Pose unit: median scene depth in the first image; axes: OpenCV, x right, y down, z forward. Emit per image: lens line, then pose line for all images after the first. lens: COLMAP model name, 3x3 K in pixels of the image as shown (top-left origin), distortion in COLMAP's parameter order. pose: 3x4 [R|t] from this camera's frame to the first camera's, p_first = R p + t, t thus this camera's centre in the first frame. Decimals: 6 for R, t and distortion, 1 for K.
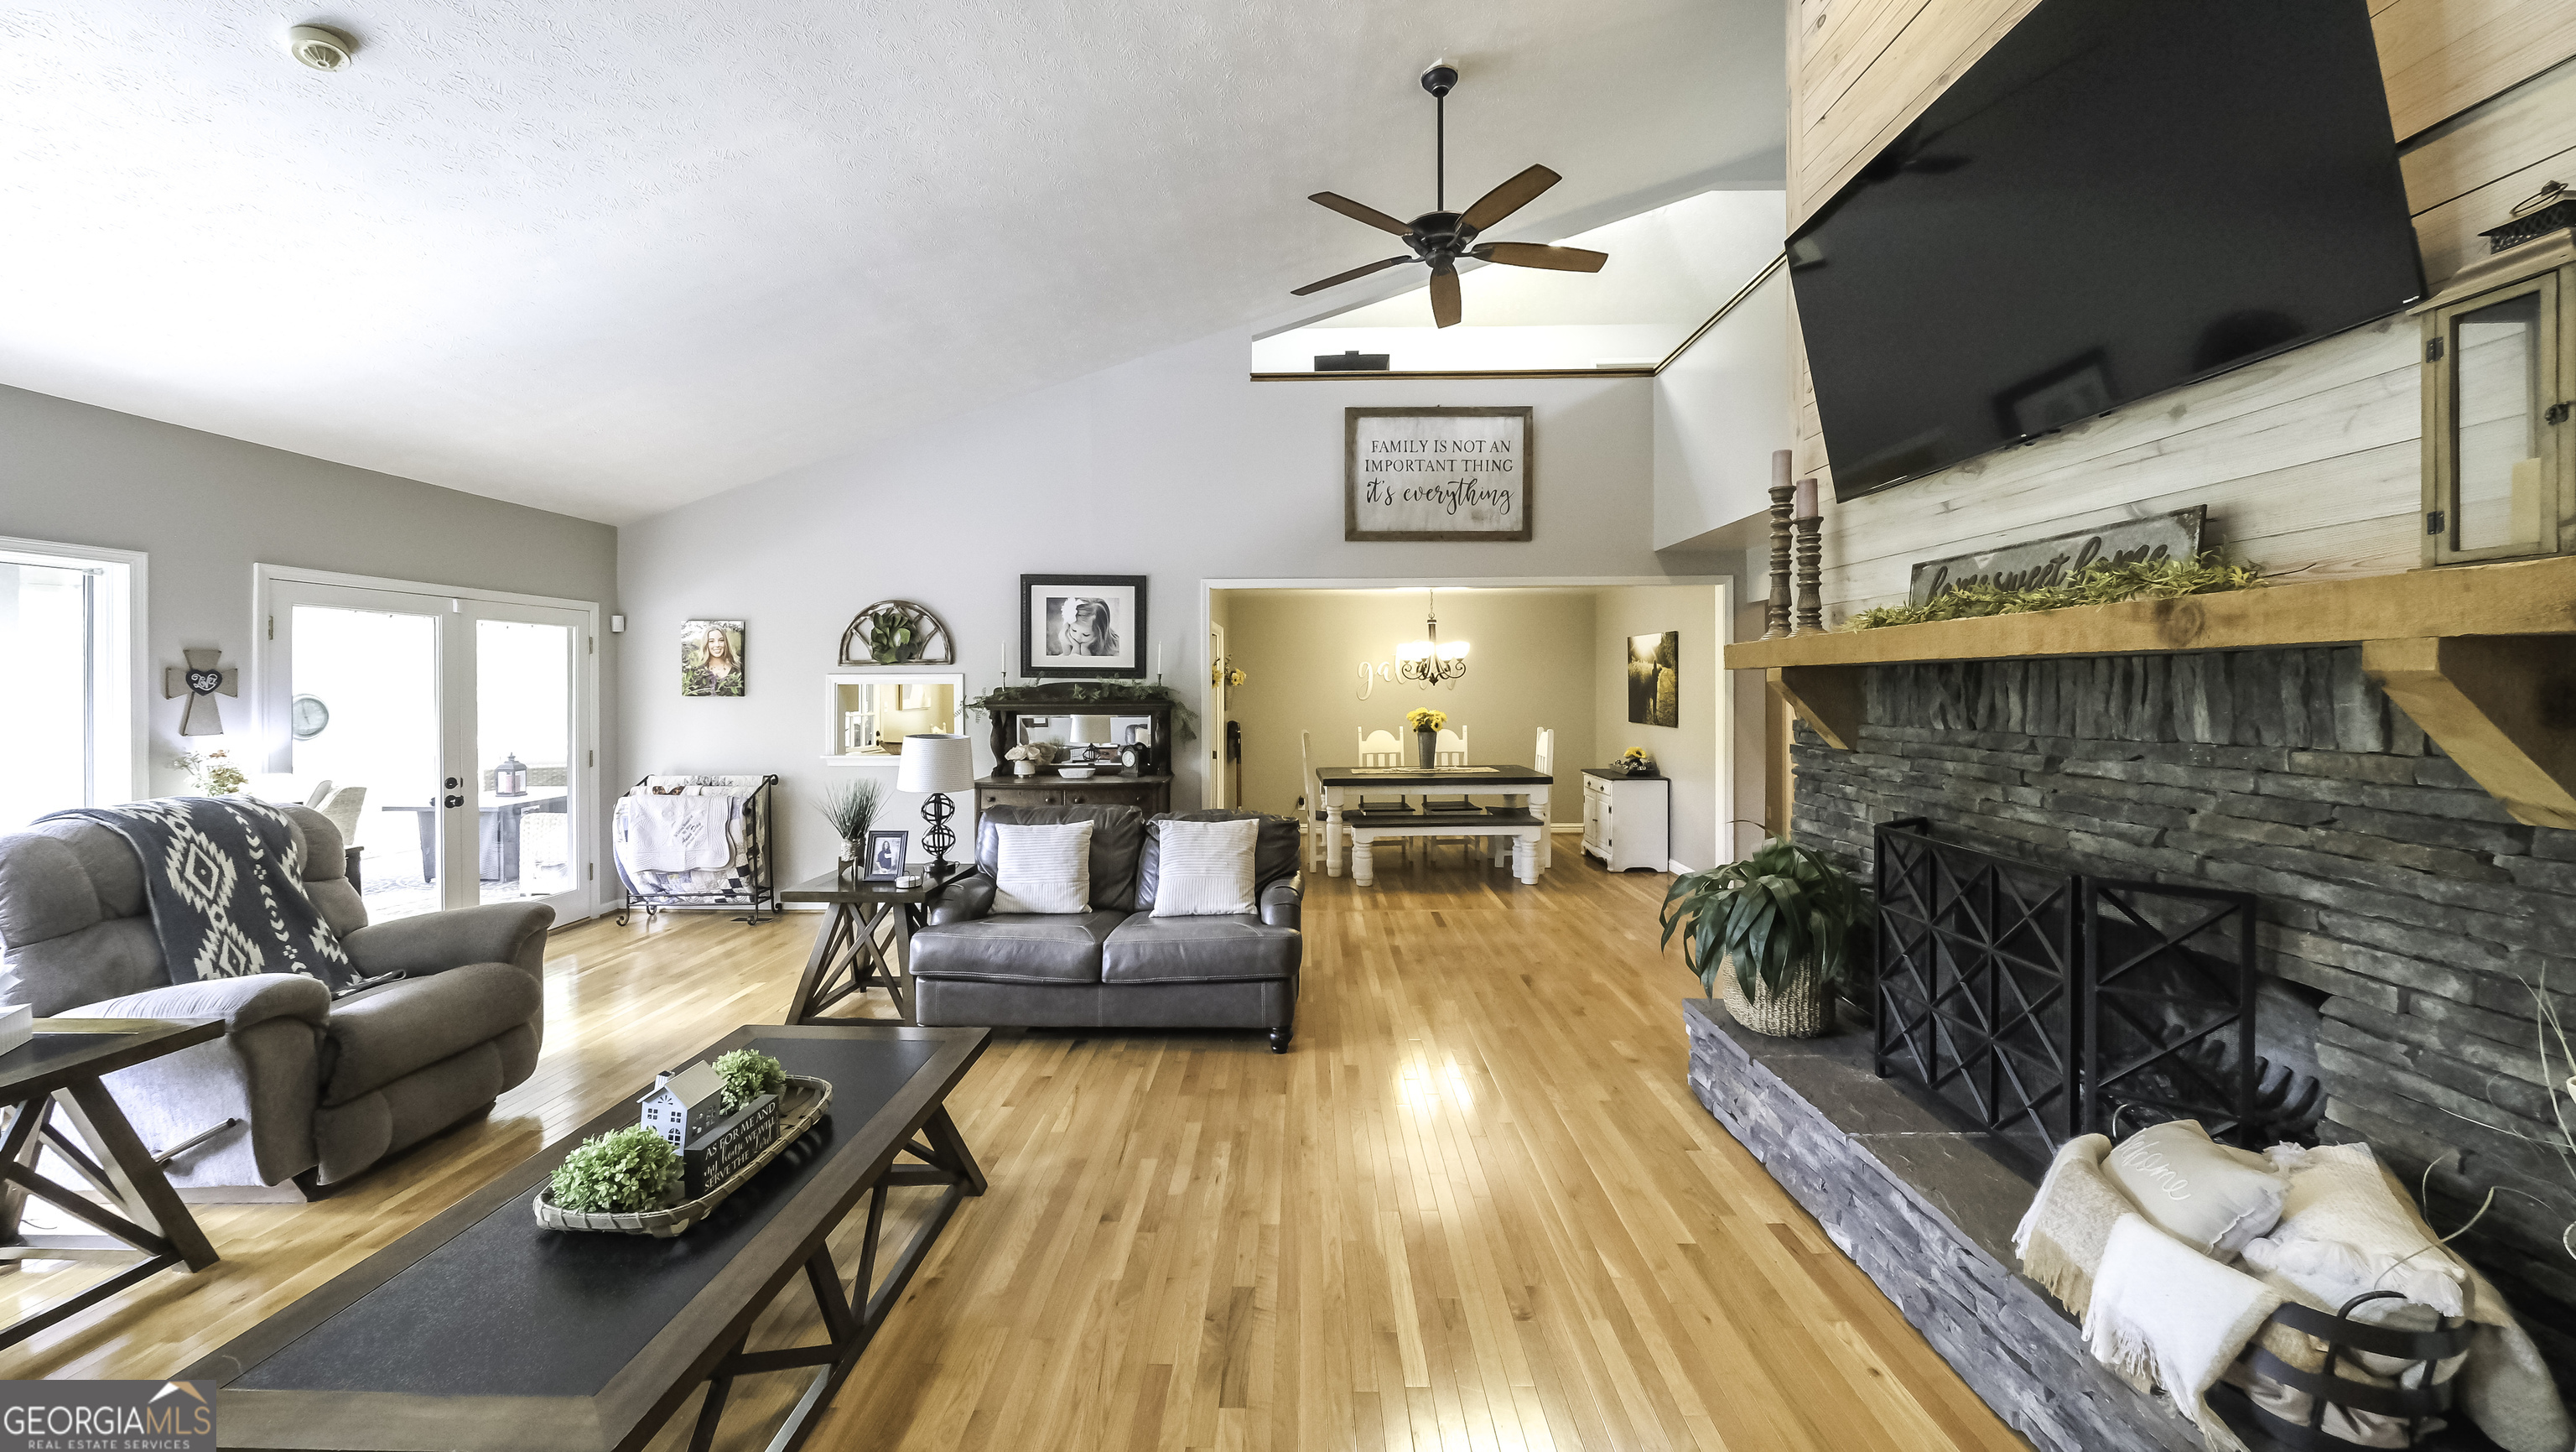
lens RADIAL K [[891.4, 0, 1267.6], [0, 891.4, 696.2], [0, 0, 1]] dist [-0.011262, -0.000056]
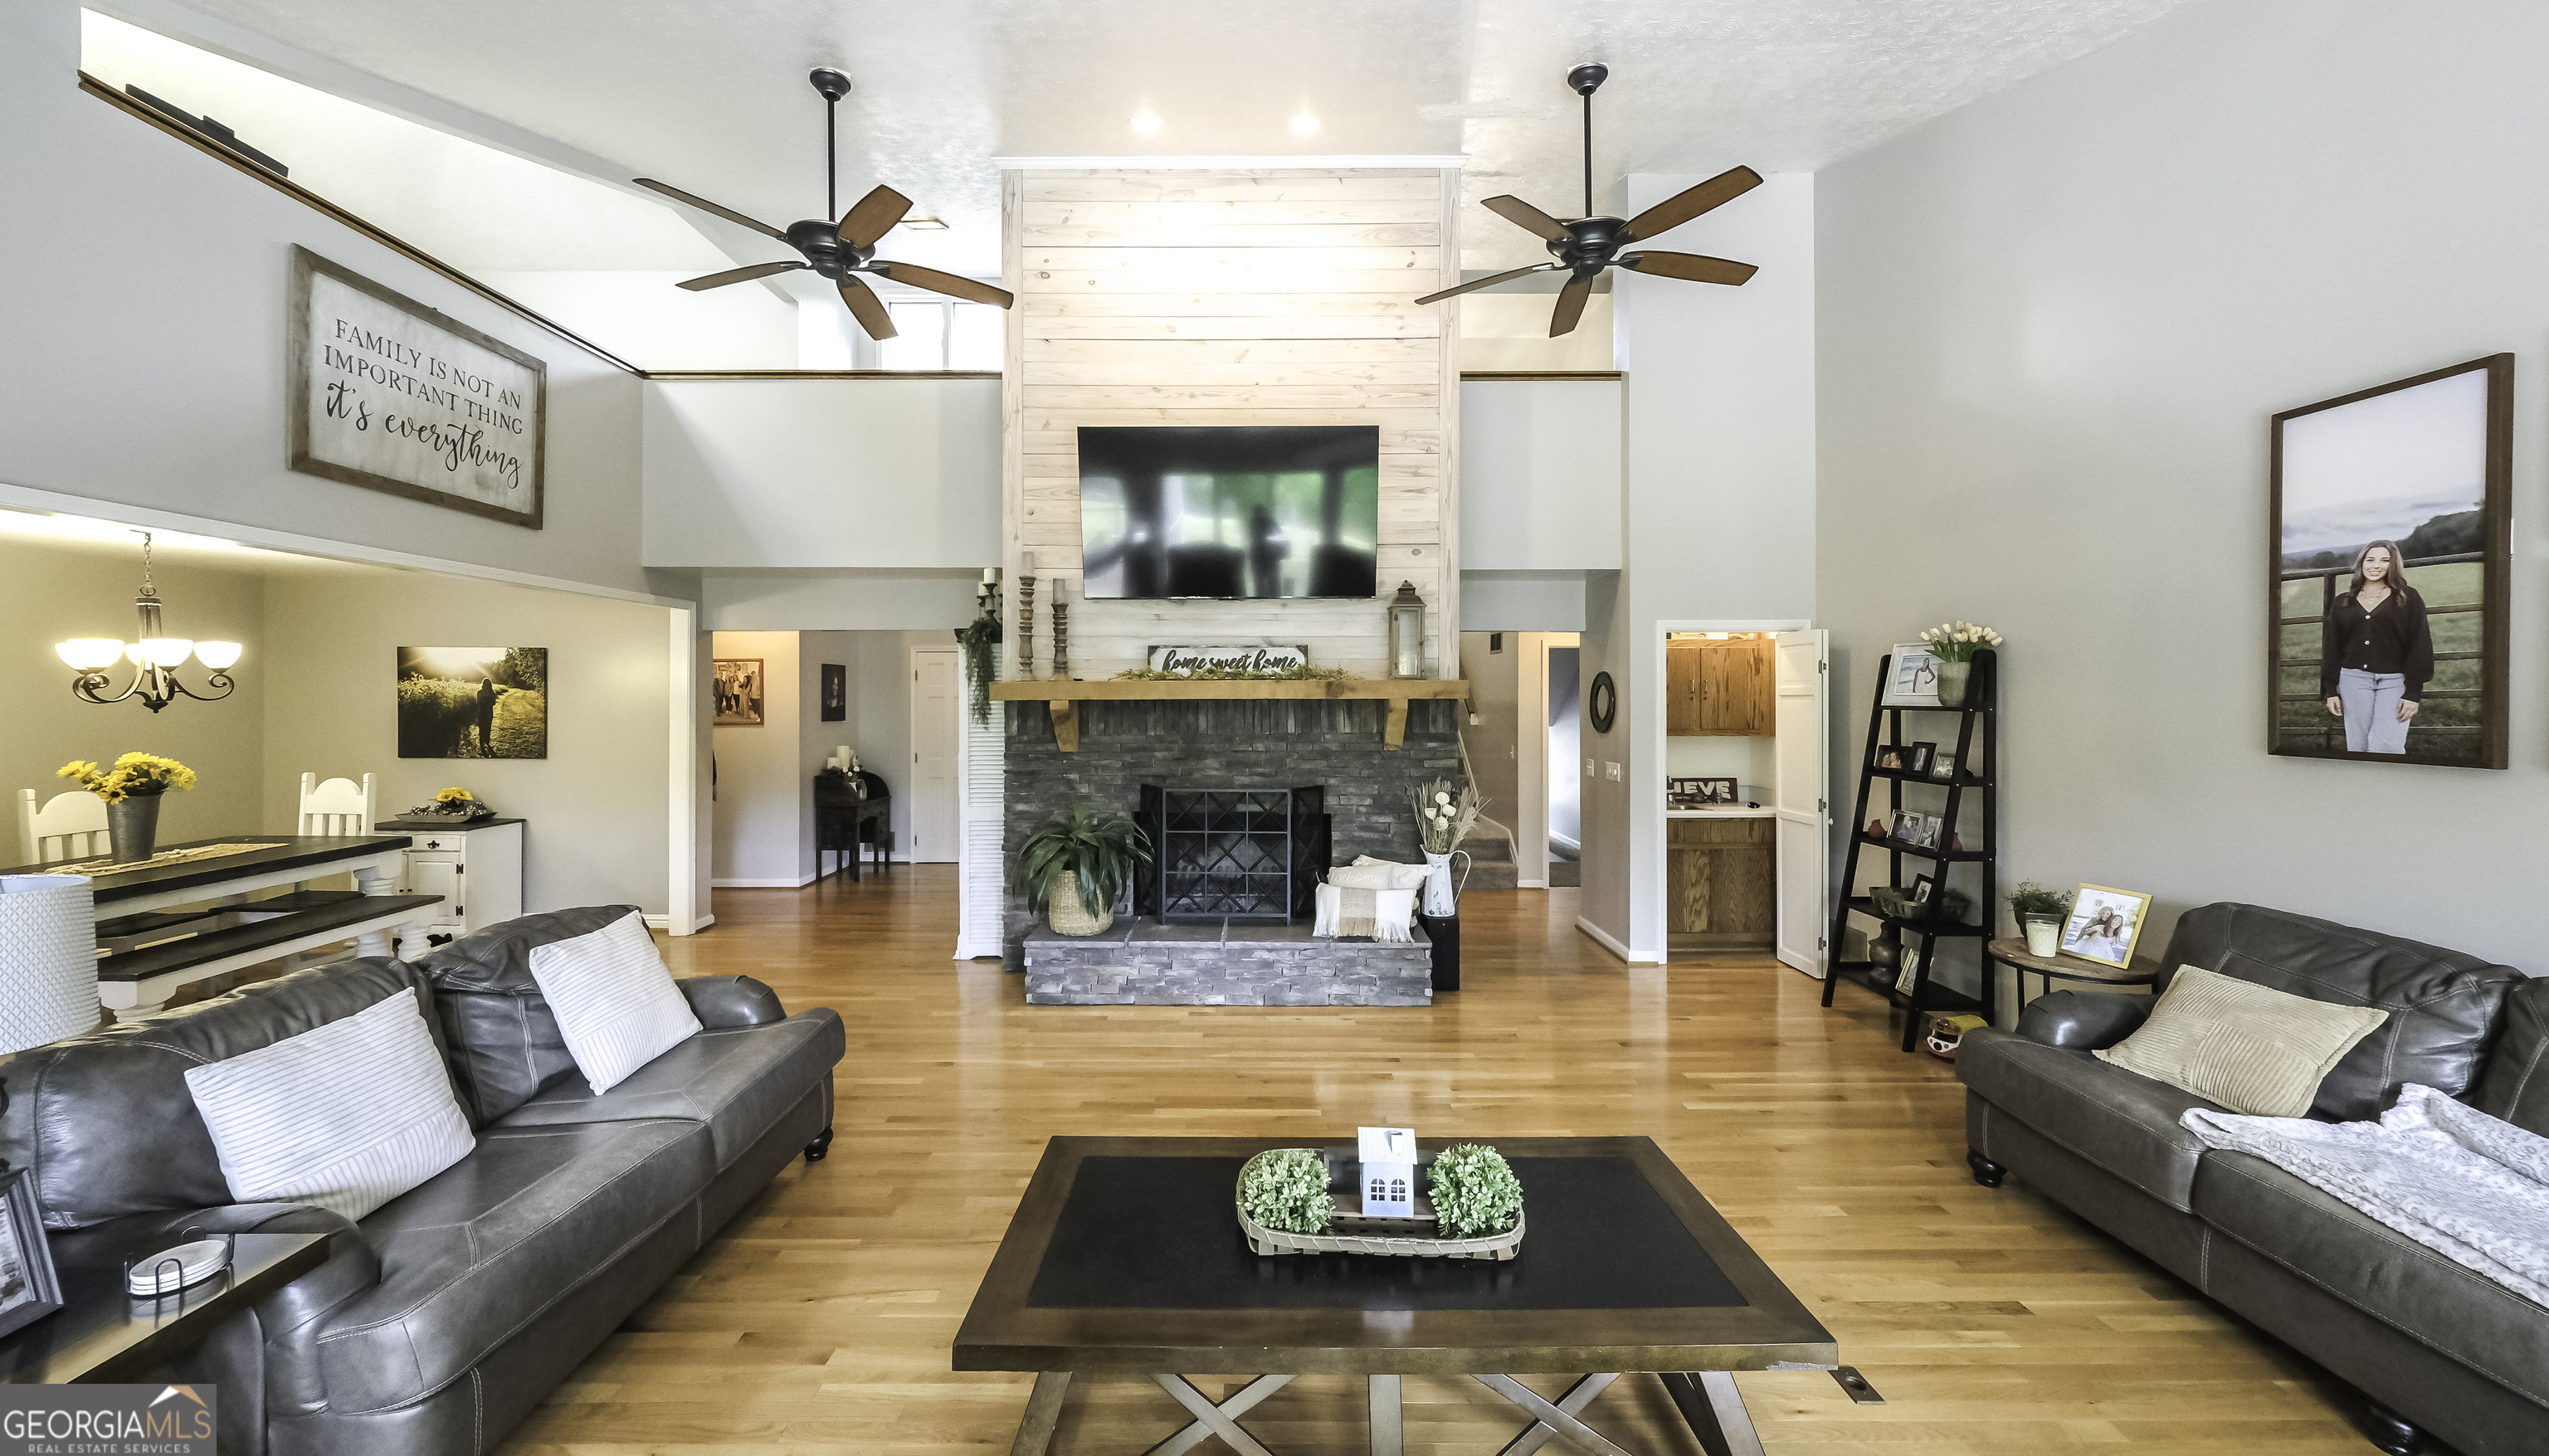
lens RADIAL K [[928.0, 0, 1282.0], [0, 928.0, 708.3], [0, 0, 1]] dist [-0.009005, -0.000188]
pose [[-0.055788, -0.007513, 0.998414, -0.818854], [0.012028, 0.999894, 0.008197, -0.021925], [-0.998370, 0.012466, -0.055692, 0.571497]]
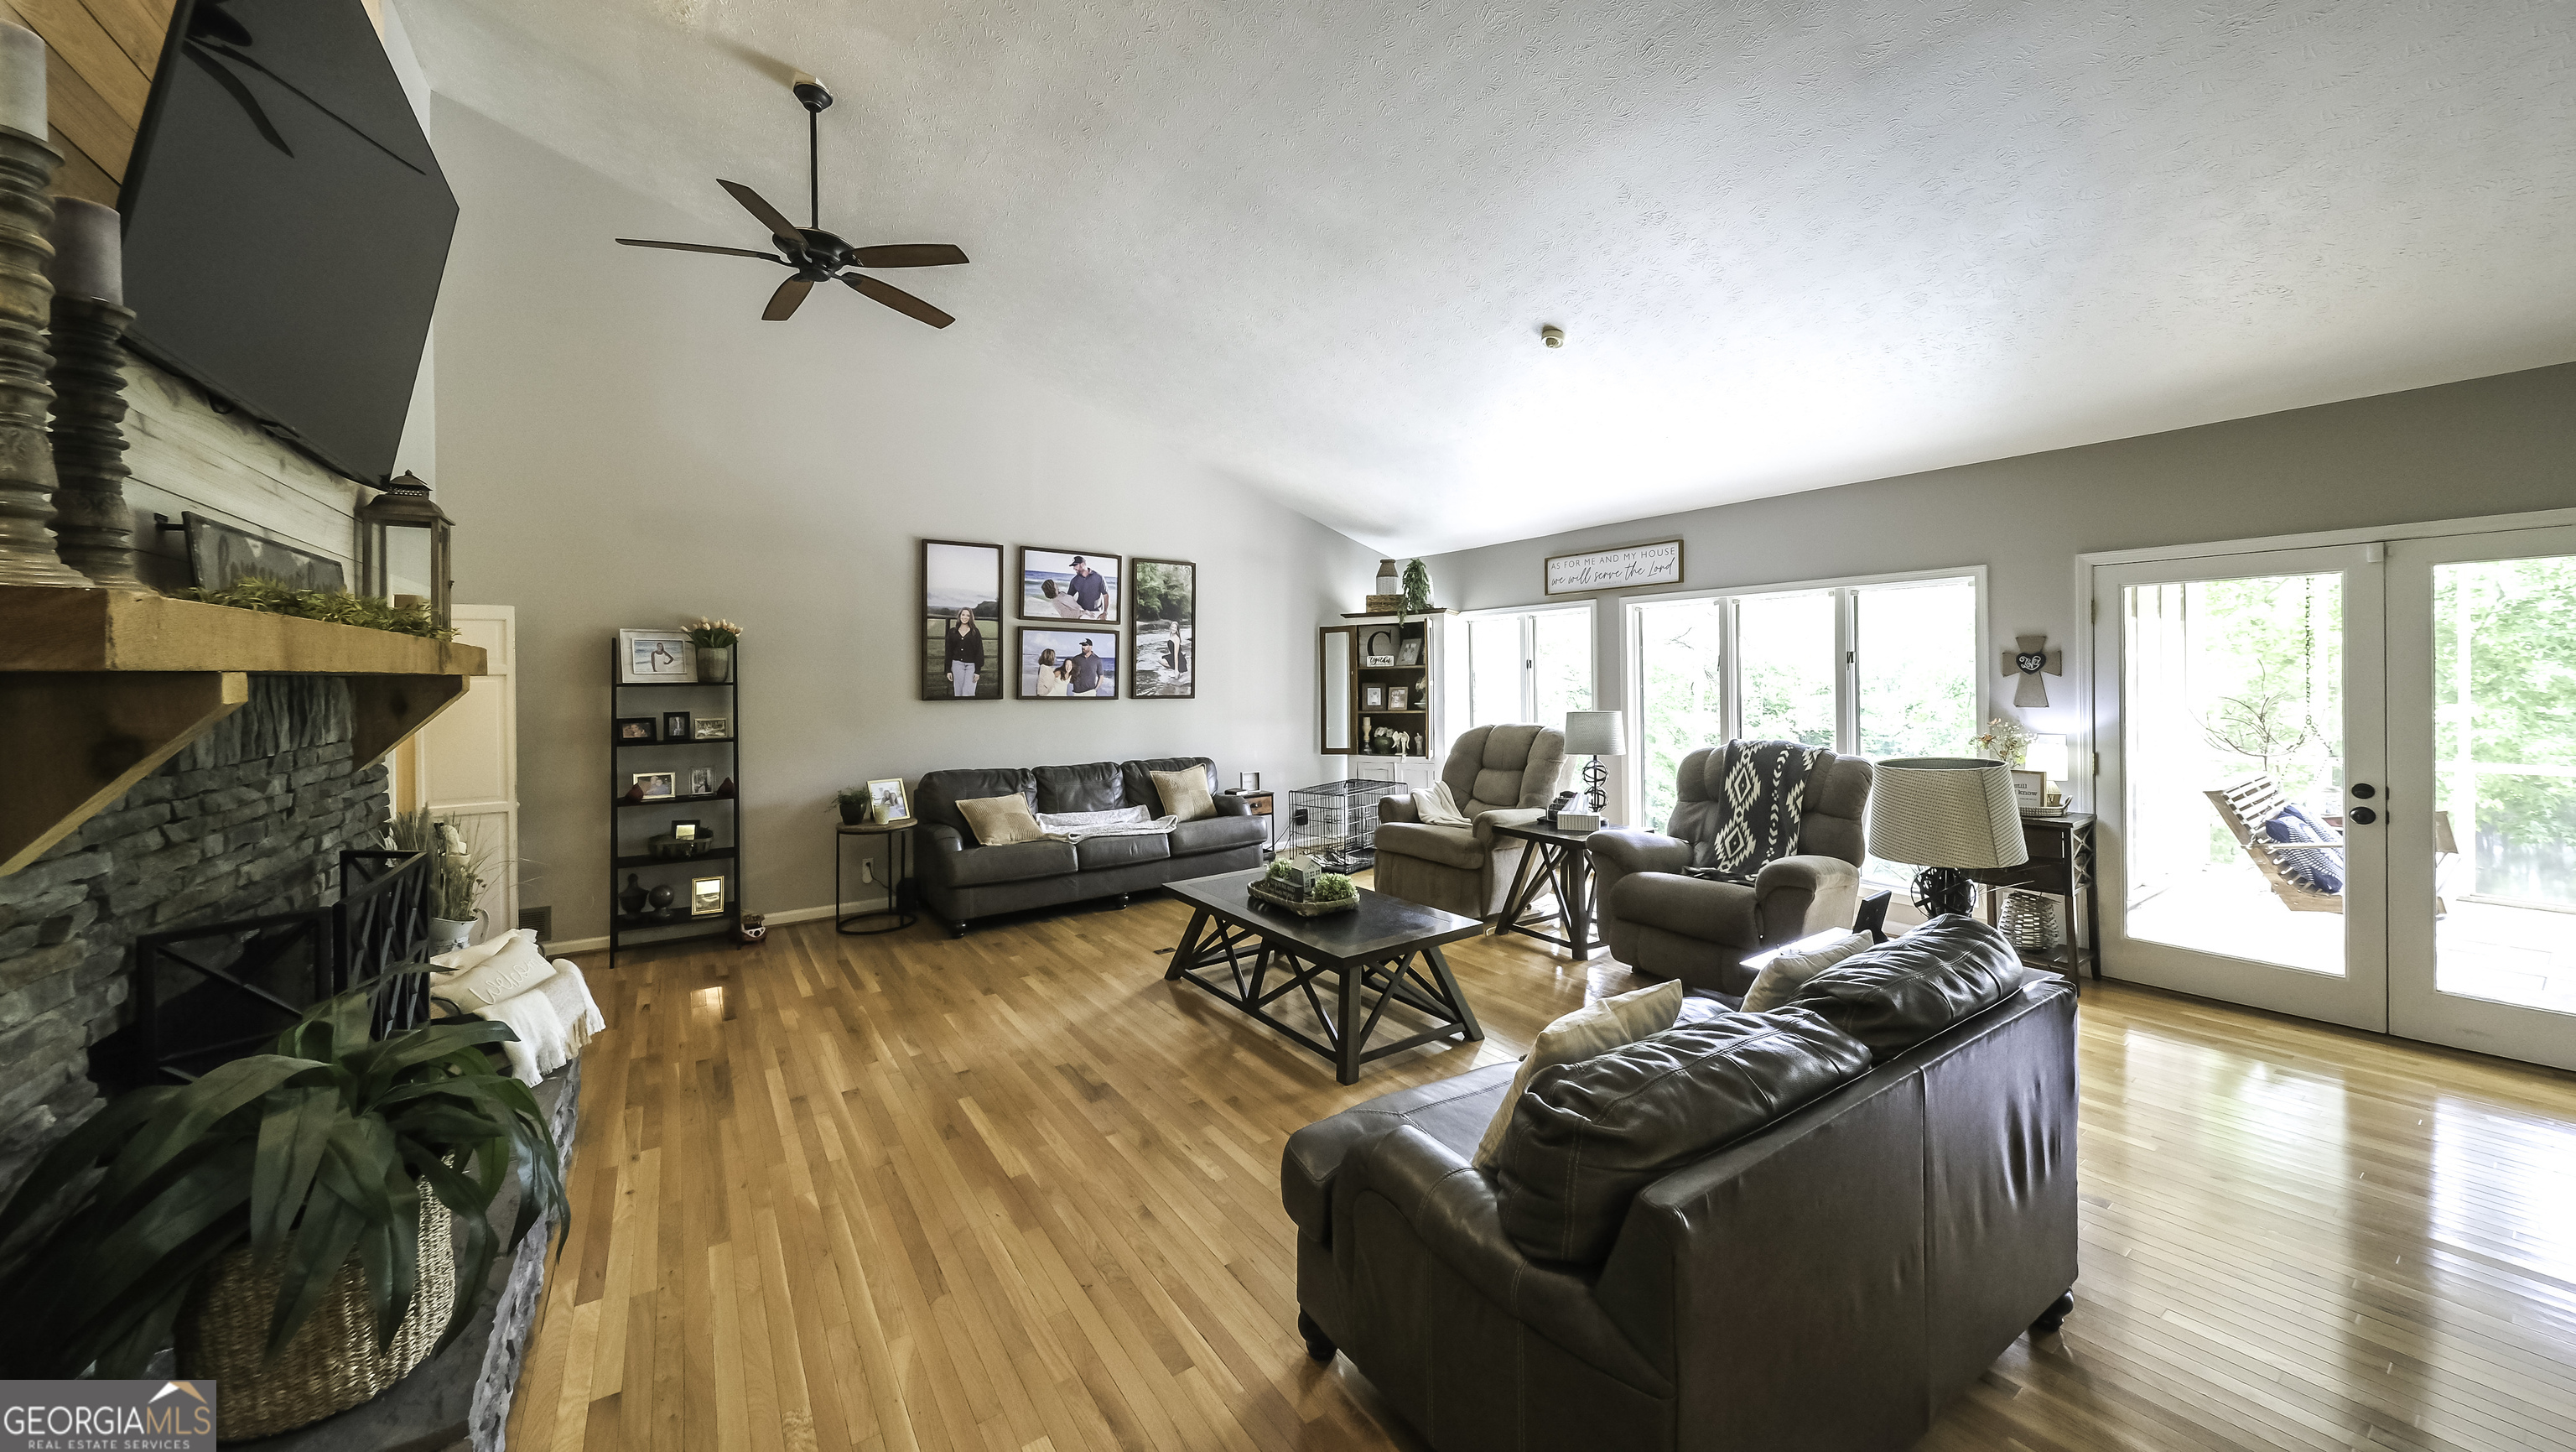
lens RADIAL K [[897.8, 0, 1272.7], [0, 897.8, 678.1], [0, 0, 1]] dist [0.000369, 0.000010]
pose [[-0.806214, 0.015939, -0.591409, 0.340730], [0.009771, 0.999859, 0.013626, -0.021651], [0.591543, 0.005206, -0.806256, 1.335639]]
